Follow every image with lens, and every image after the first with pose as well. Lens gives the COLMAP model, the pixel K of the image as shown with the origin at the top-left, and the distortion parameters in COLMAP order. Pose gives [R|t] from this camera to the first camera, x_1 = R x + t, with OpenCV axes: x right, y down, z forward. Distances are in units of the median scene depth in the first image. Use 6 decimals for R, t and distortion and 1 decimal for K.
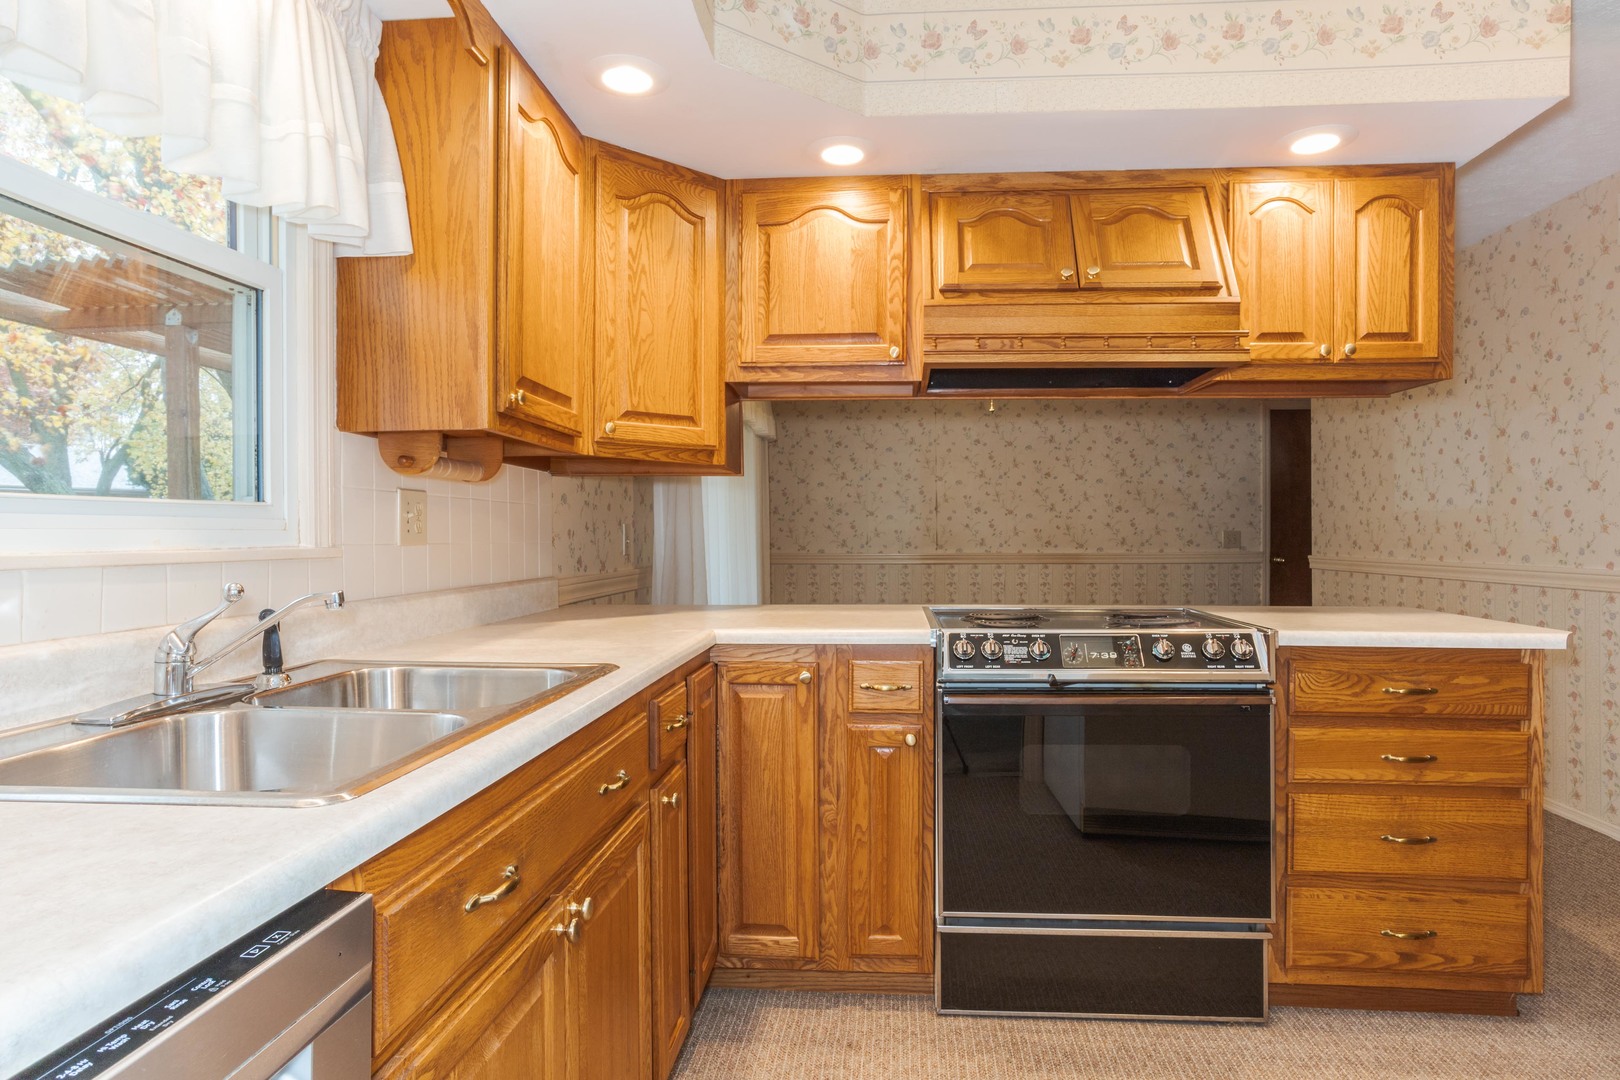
lens RADIAL K [[928.1, 0, 810.1], [0, 928.1, 531.7], [0, 0, 1]] dist [0.000518, -0.000327]
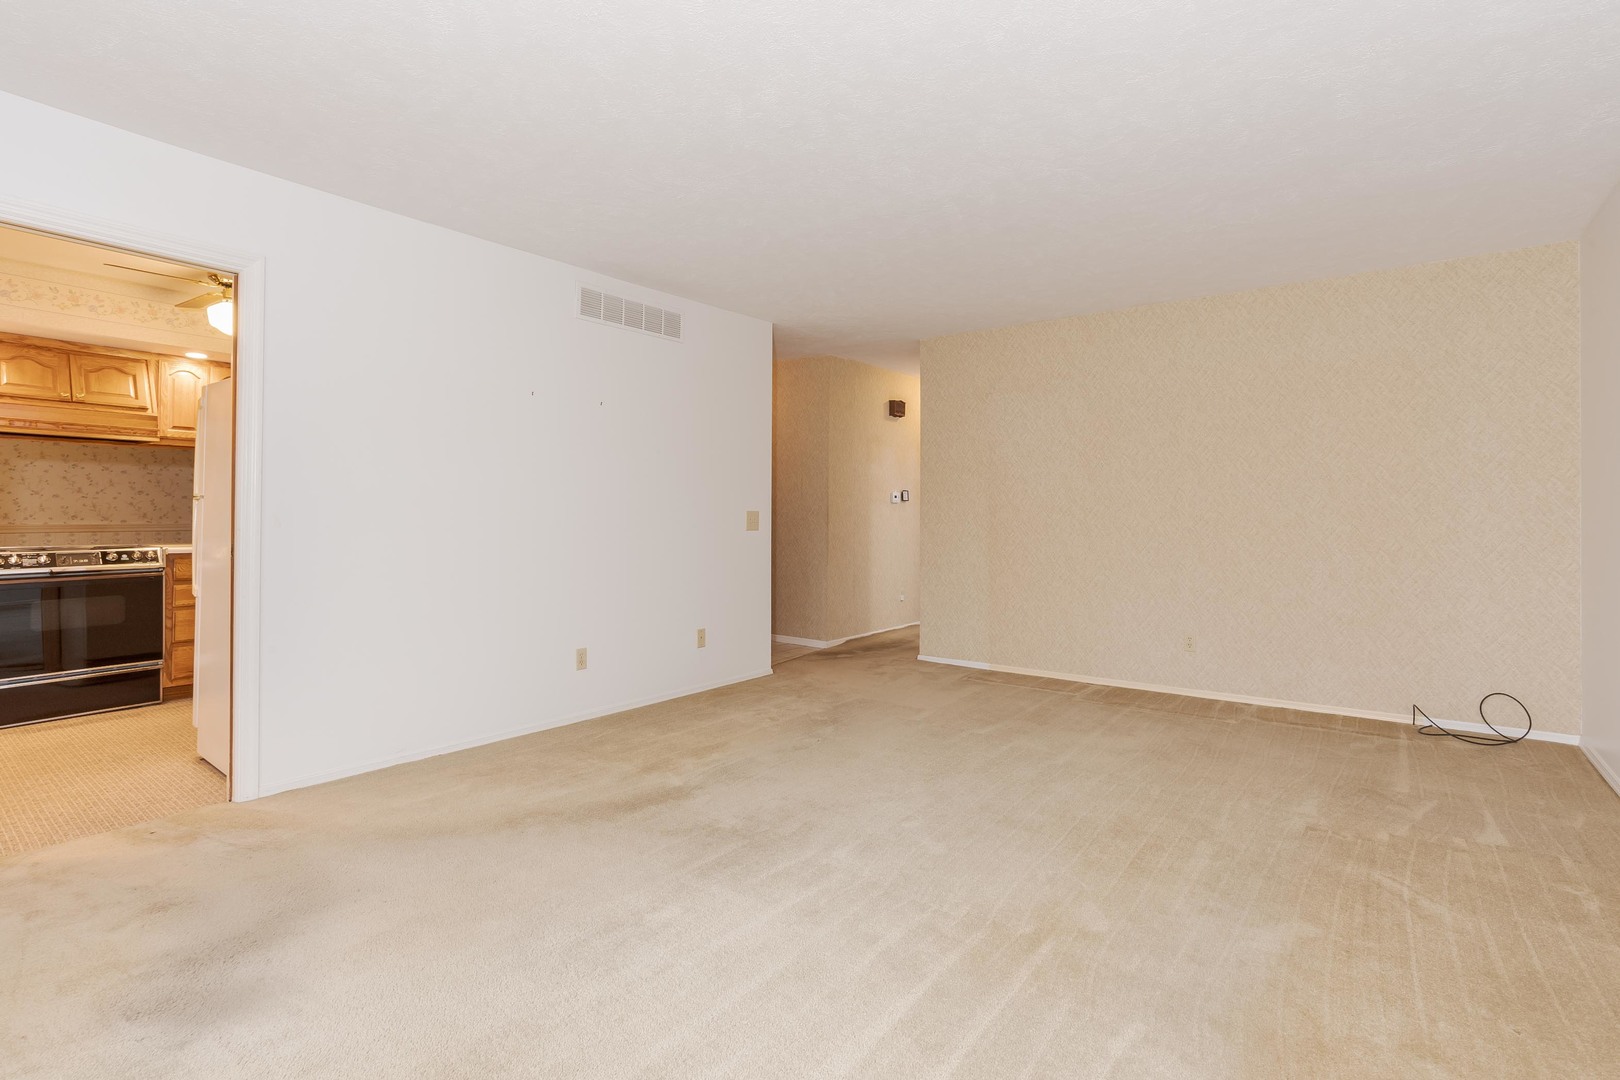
lens RADIAL K [[802.2, 0, 806.1], [0, 802.2, 499.9], [0, 0, 1]] dist [0.001079, 0.001224]
pose [[0.565187, 0.017831, 0.824770, -0.309438], [-0.007515, 0.999836, -0.016466, -0.002226], [-0.824929, 0.003108, 0.565228, -1.577478]]
